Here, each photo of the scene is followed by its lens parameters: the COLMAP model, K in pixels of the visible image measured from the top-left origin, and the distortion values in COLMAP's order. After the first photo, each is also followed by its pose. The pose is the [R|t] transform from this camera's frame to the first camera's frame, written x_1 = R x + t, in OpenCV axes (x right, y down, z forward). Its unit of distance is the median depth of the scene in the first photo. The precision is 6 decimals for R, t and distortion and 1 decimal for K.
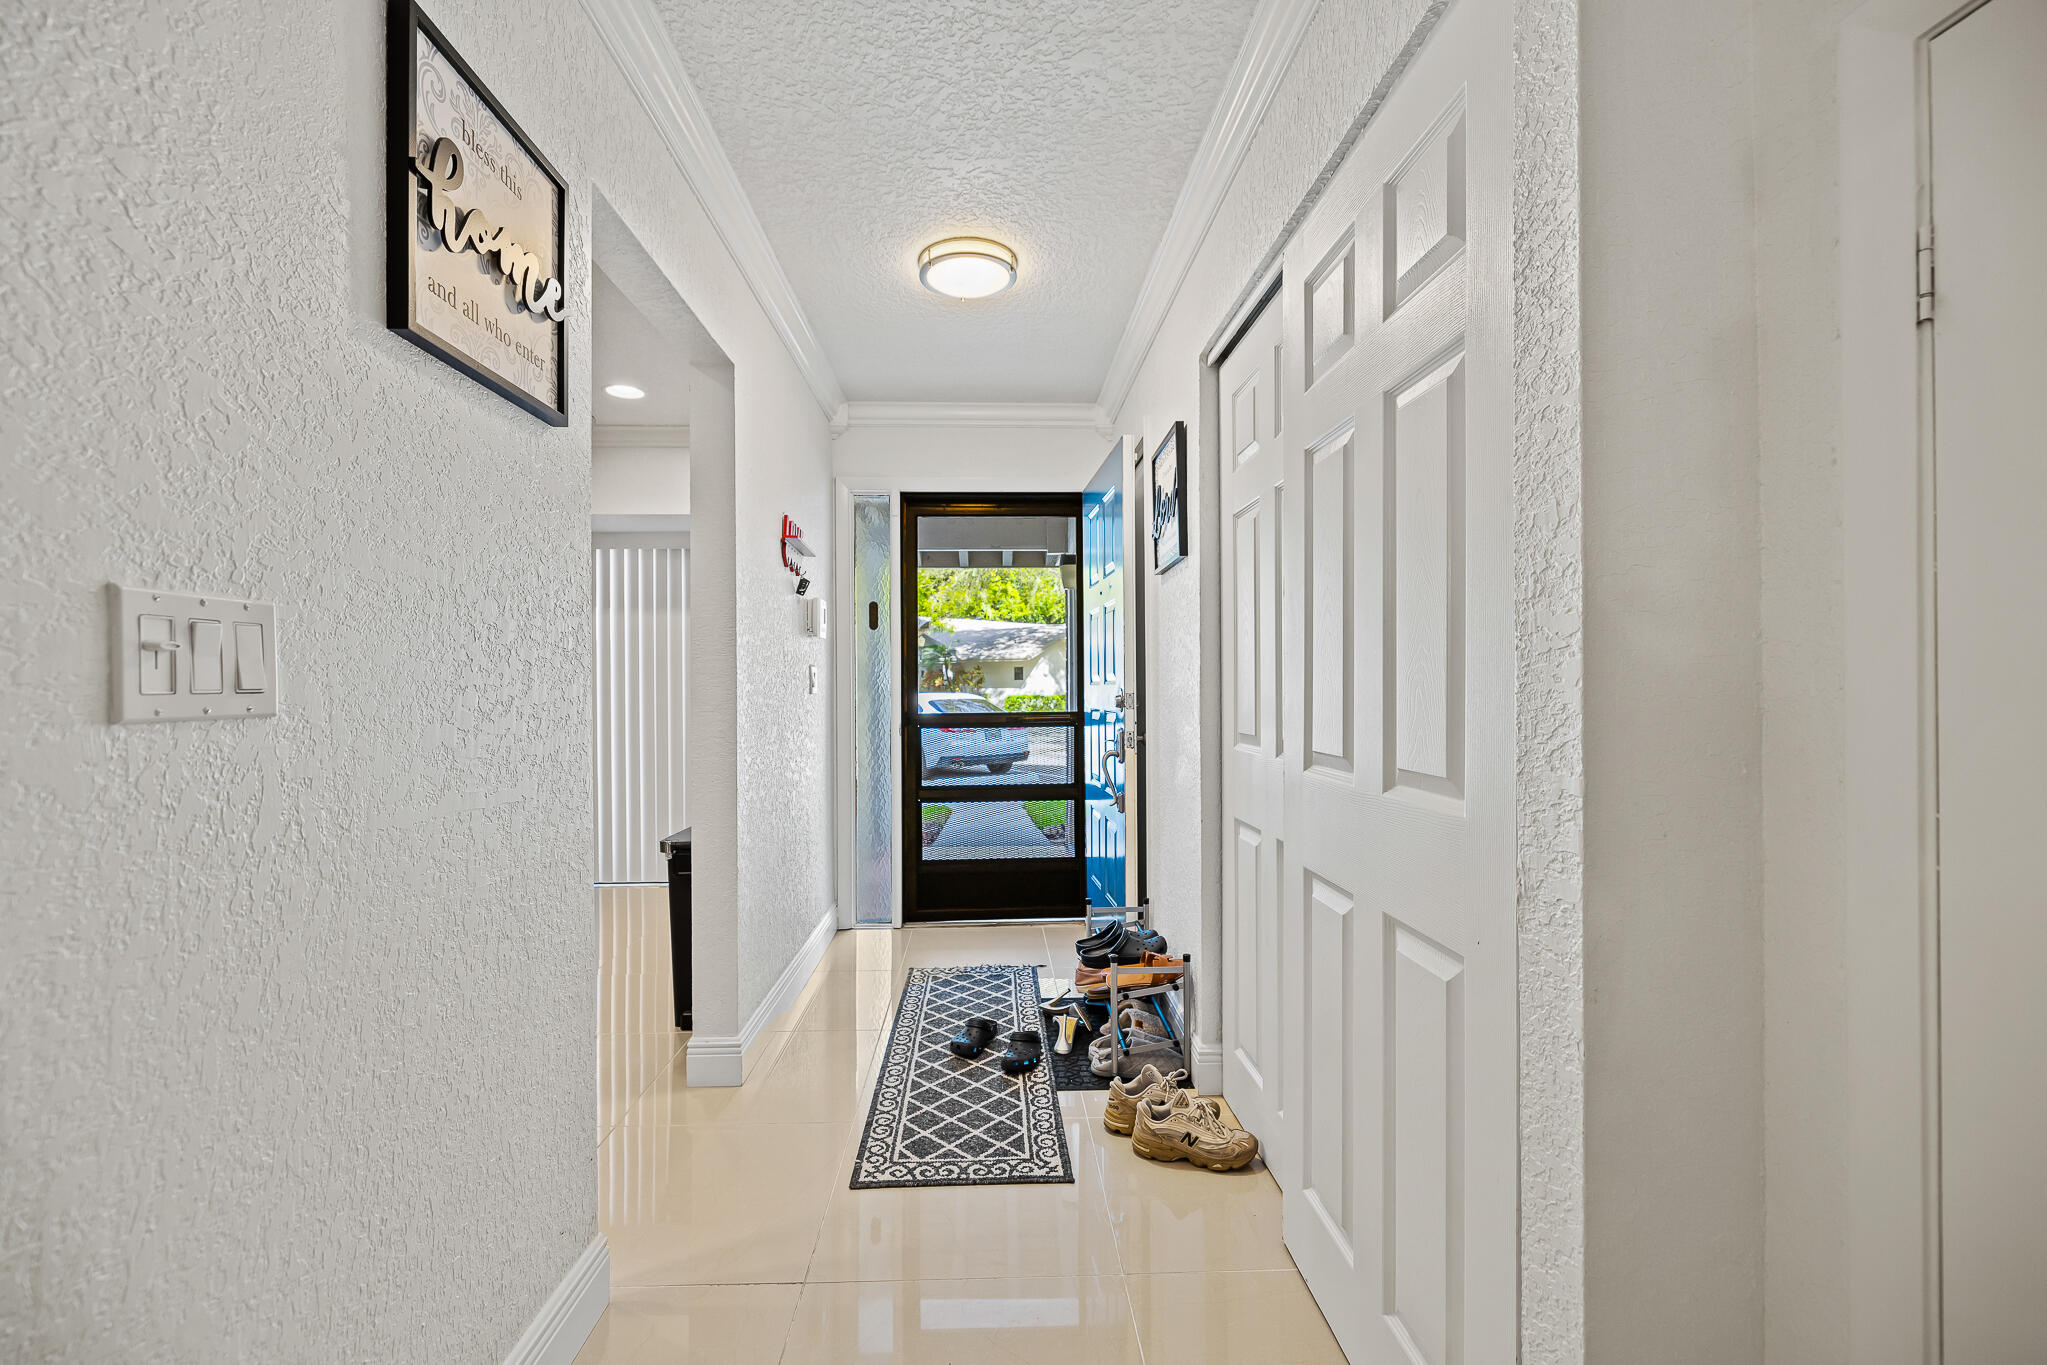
lens RADIAL K [[865.8, 0, 1021.3], [0, 865.8, 685.6], [0, 0, 1]] dist [-0.000248, 0.000086]
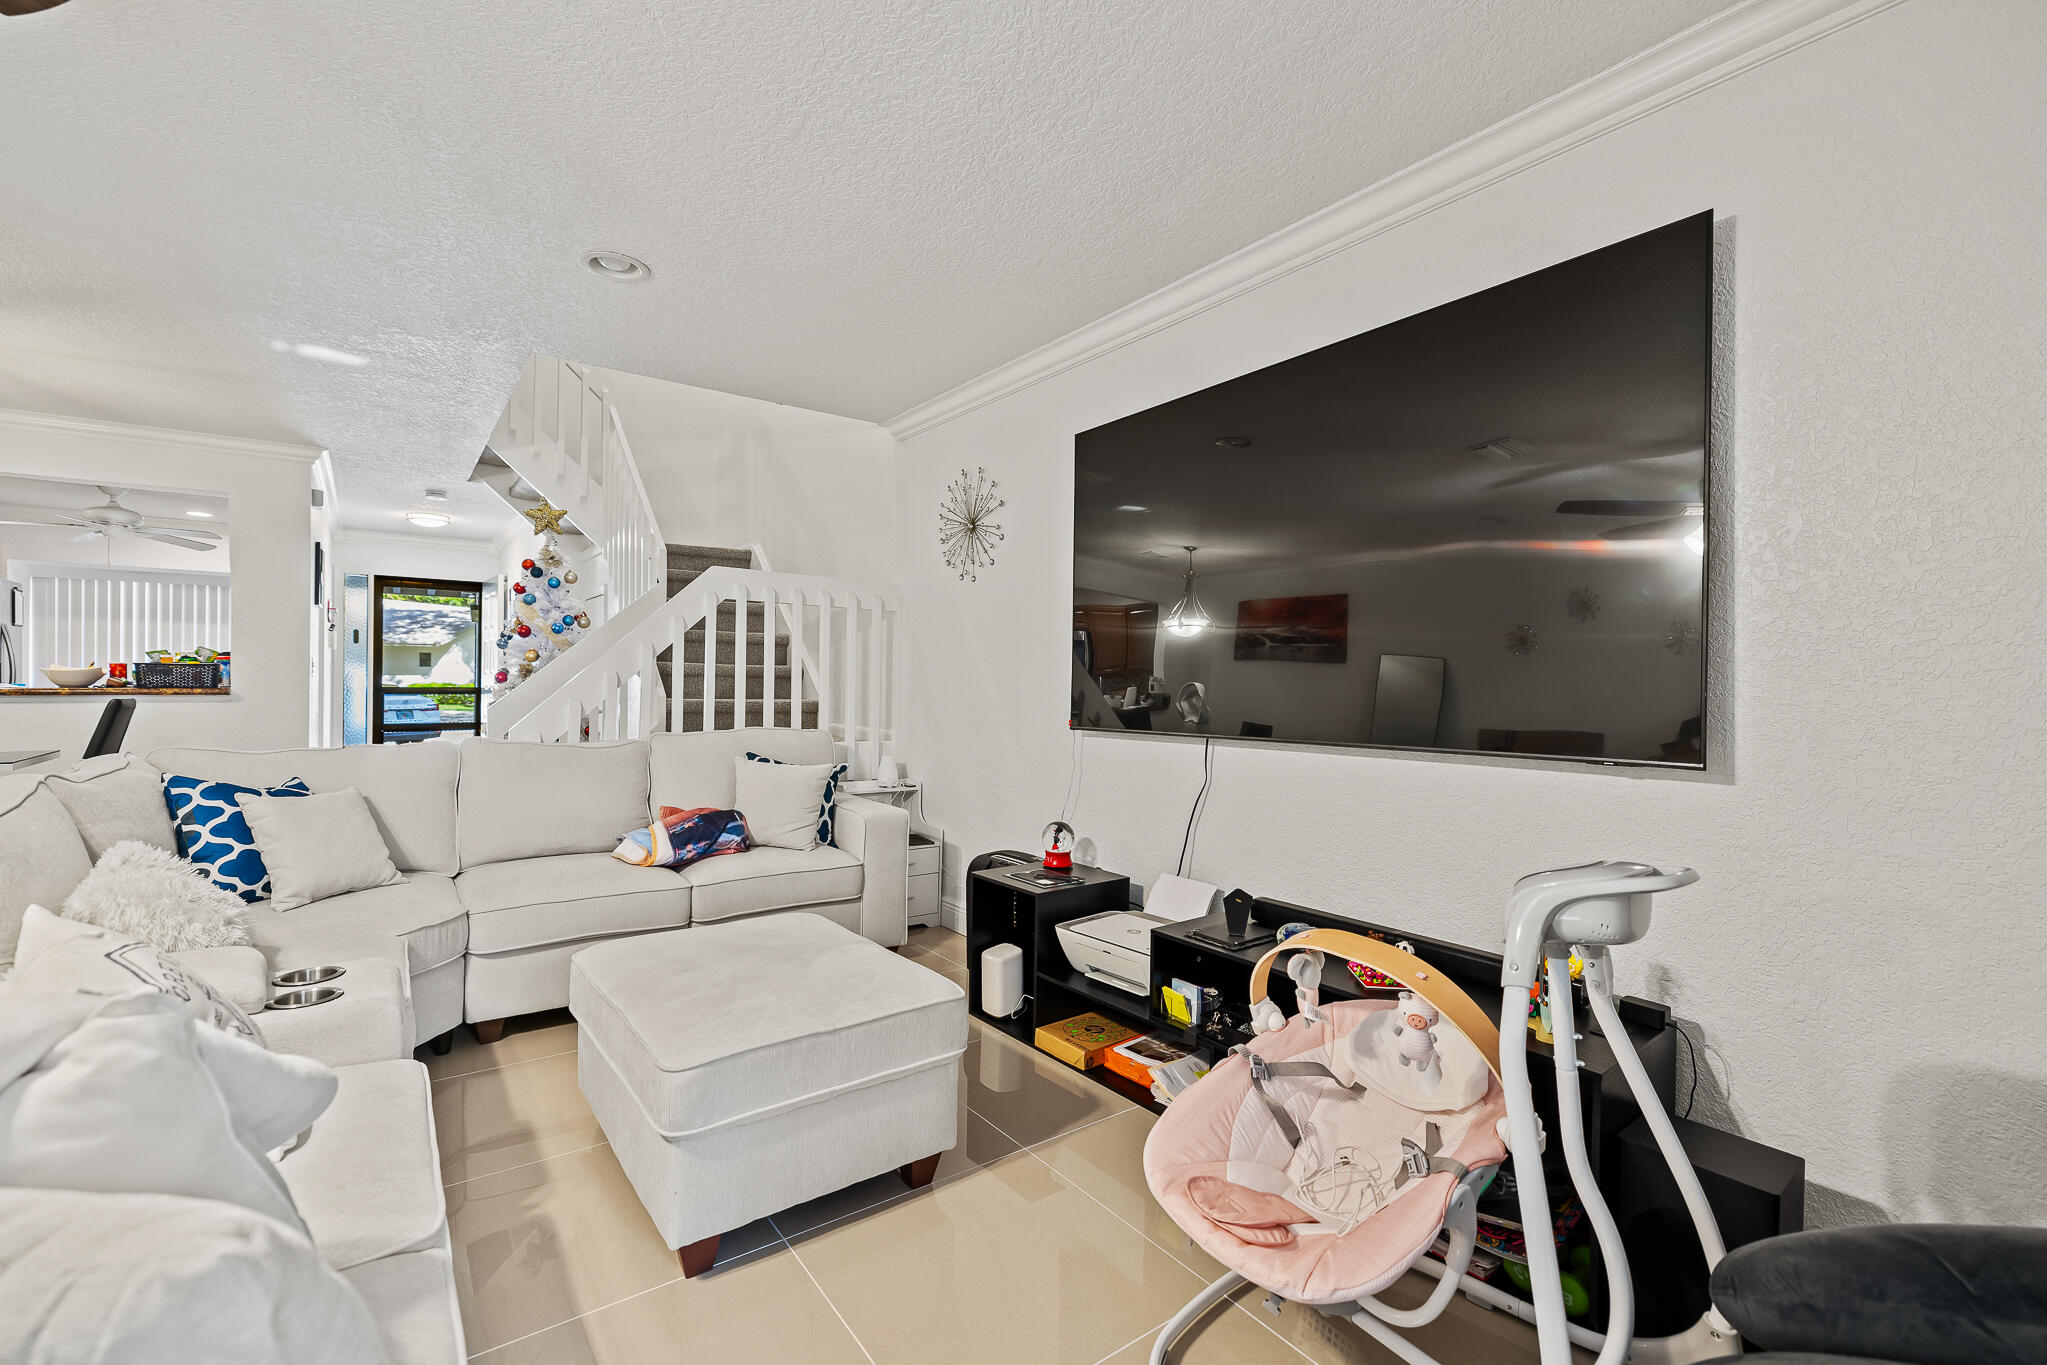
lens RADIAL K [[865.8, 0, 1013.0], [0, 865.8, 691.7], [0, 0, 1]] dist [-0.000248, 0.000086]
pose [[0.825848, 0.011437, 0.563776, -0.035873], [-0.019812, 0.999766, 0.008740, -0.001239], [-0.563544, -0.018388, 0.825881, -1.223701]]
